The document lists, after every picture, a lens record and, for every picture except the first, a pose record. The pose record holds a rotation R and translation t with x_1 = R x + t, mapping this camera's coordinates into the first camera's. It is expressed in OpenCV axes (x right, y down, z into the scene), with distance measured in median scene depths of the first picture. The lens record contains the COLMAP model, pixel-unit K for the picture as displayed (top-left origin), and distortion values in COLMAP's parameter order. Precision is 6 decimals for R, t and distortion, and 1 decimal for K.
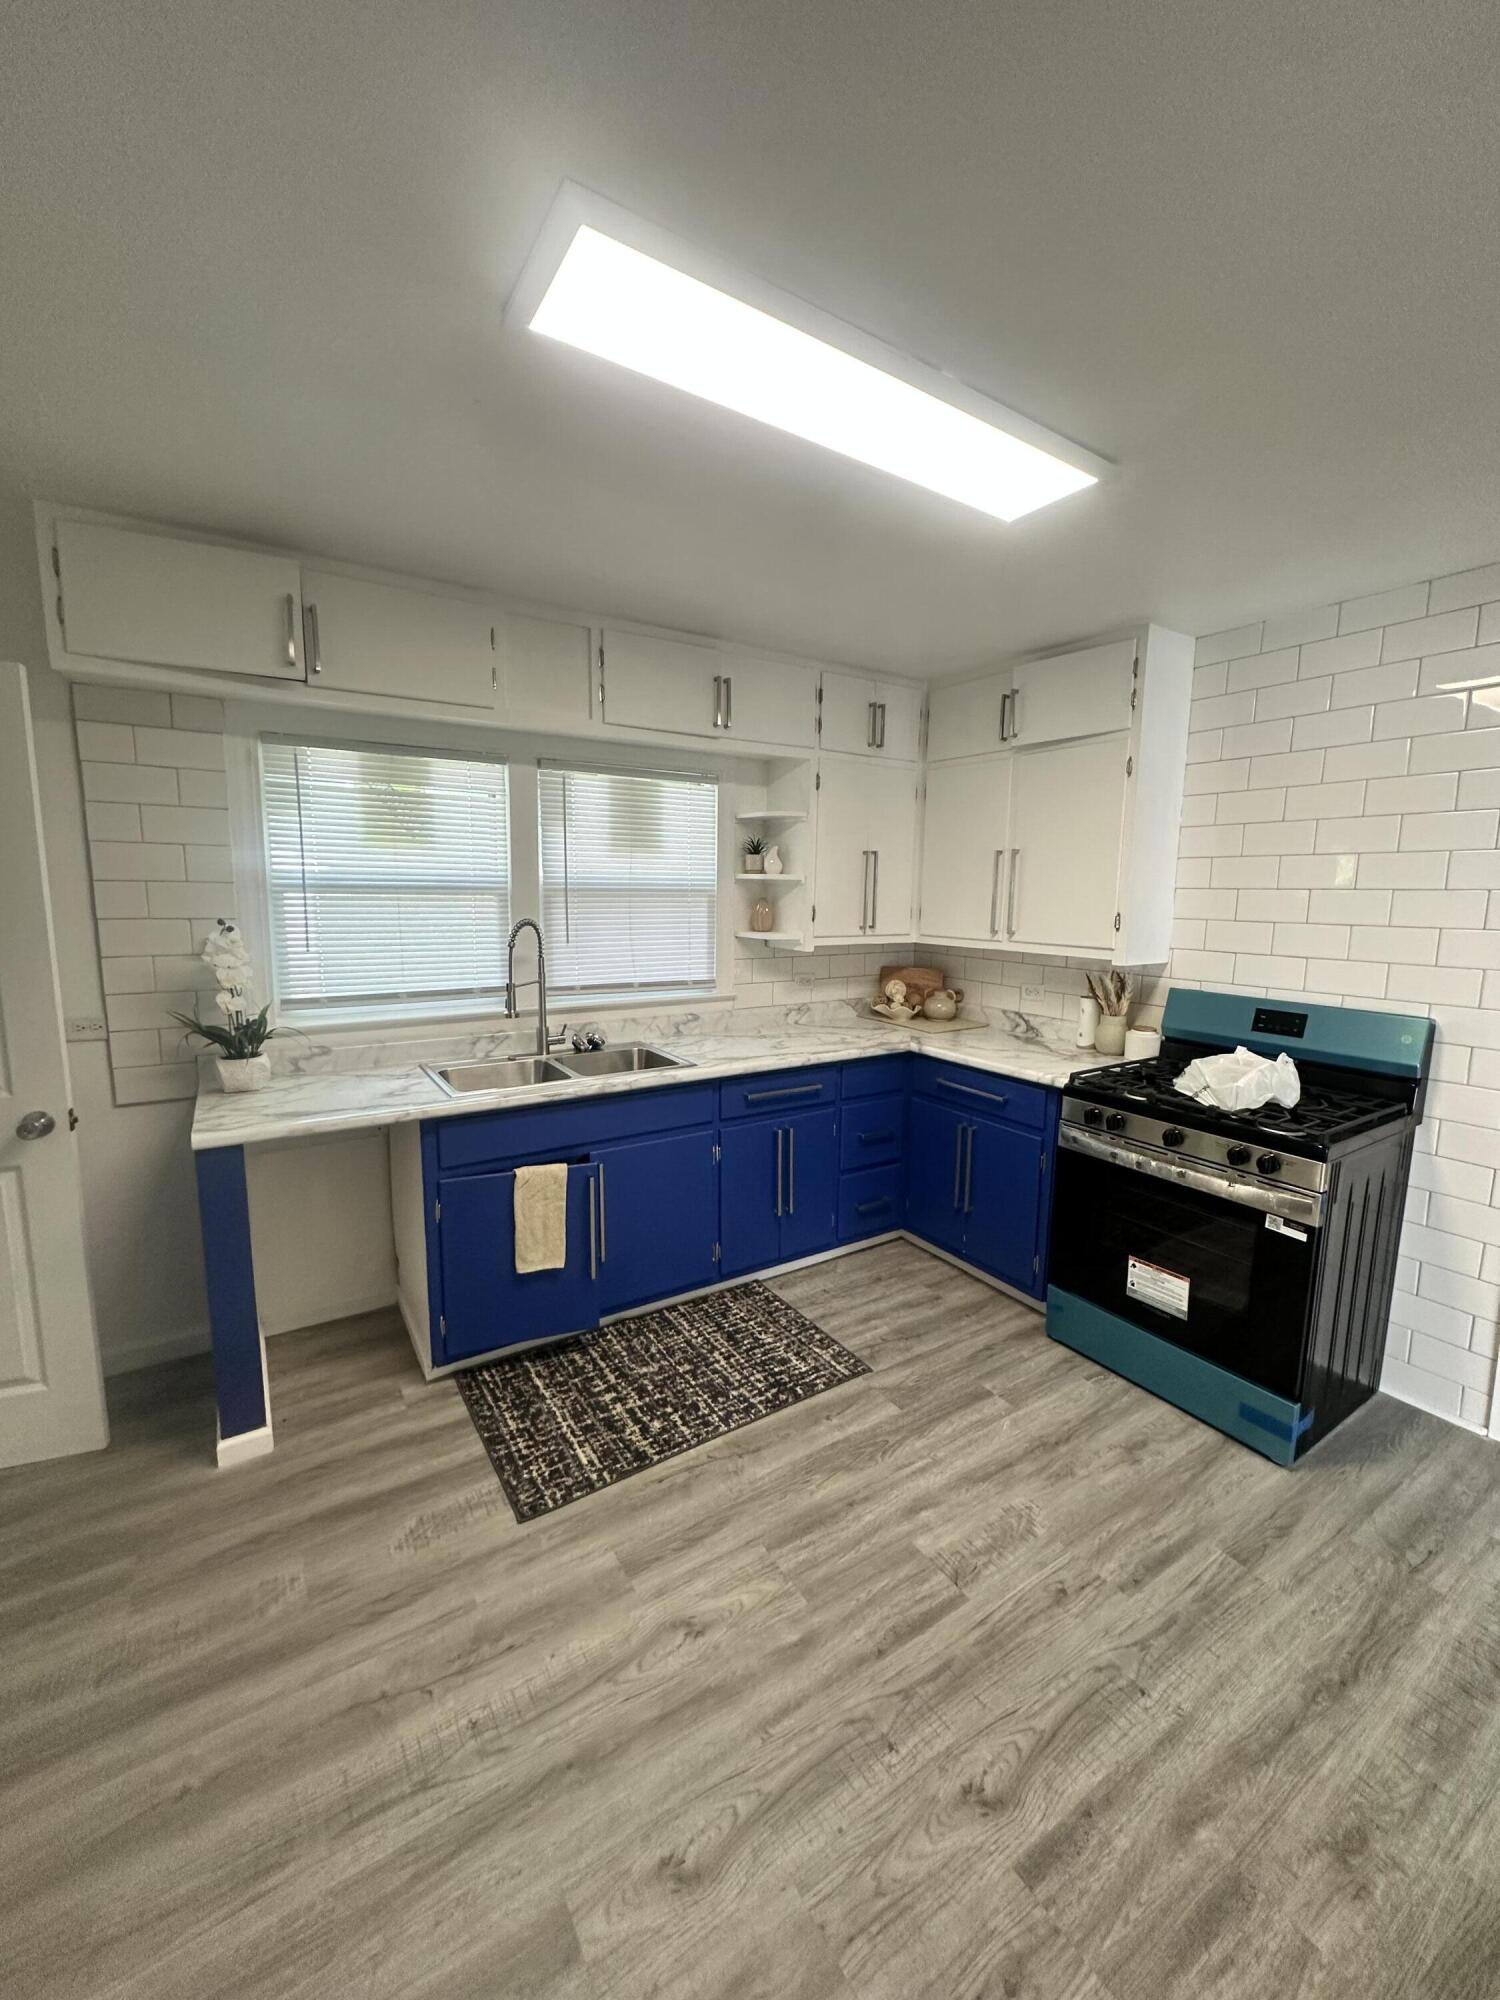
lens RADIAL K [[798.1, 0, 748.3], [0, 798.1, 1001.1], [0, 0, 1]] dist [-0.001583, 0.000452]
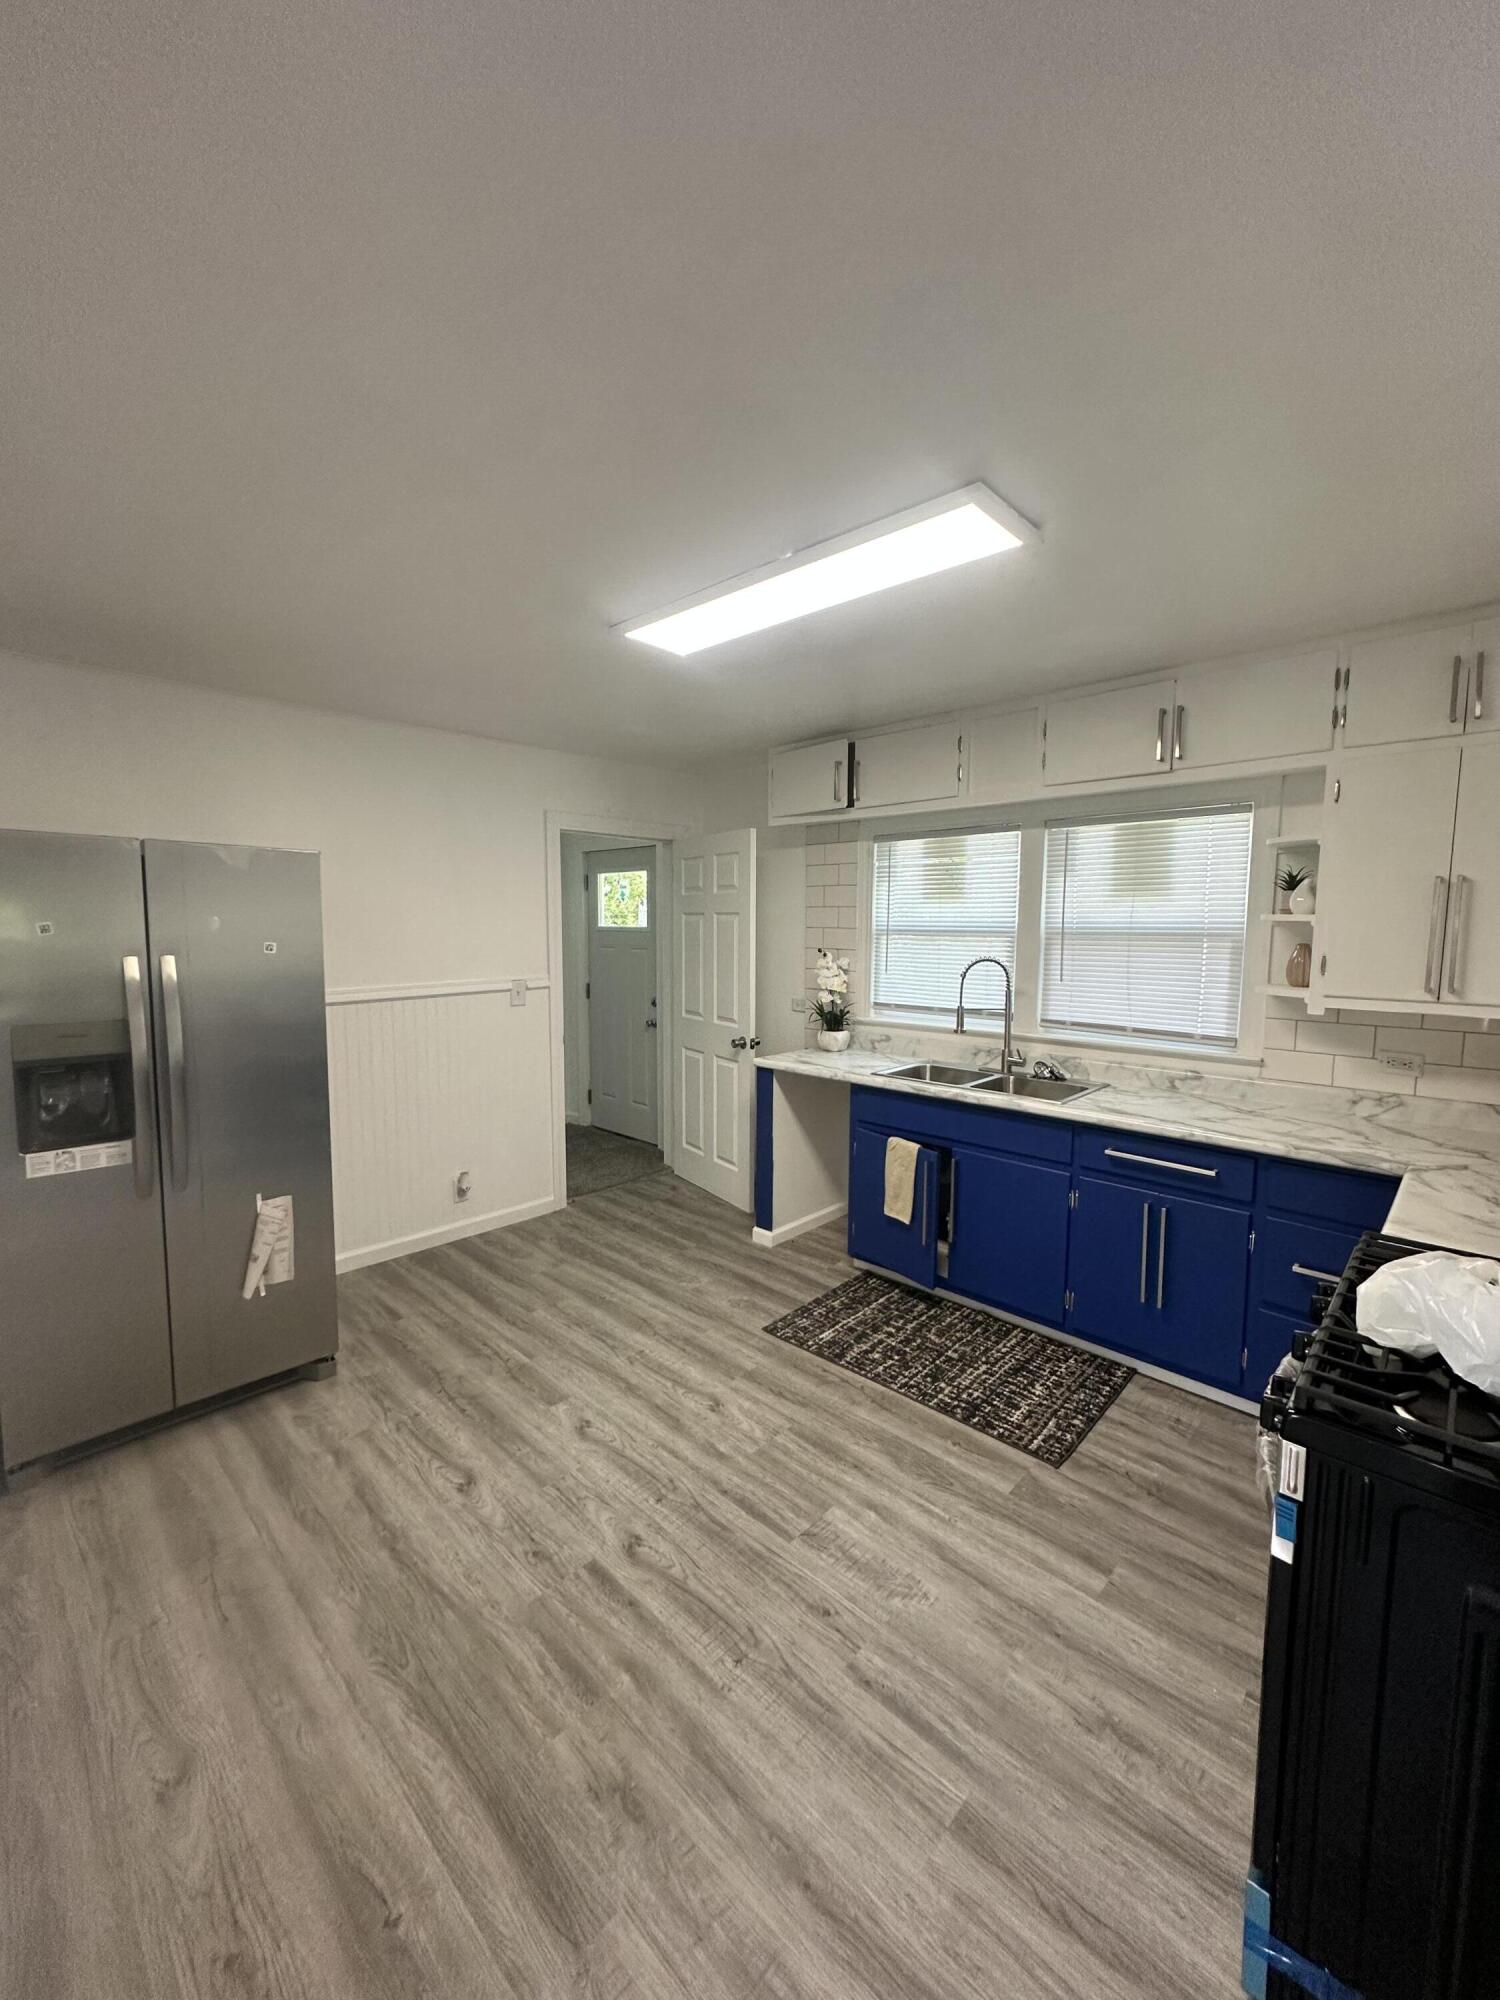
lens RADIAL K [[798.1, 0, 744.9], [0, 798.1, 997.7], [0, 0, 1]] dist [-0.001583, 0.000452]
pose [[0.225635, 0.078618, -0.971034, 1.083570], [-0.140277, 0.988973, 0.047475, -0.060119], [0.964060, 0.125502, 0.234176, 0.468300]]
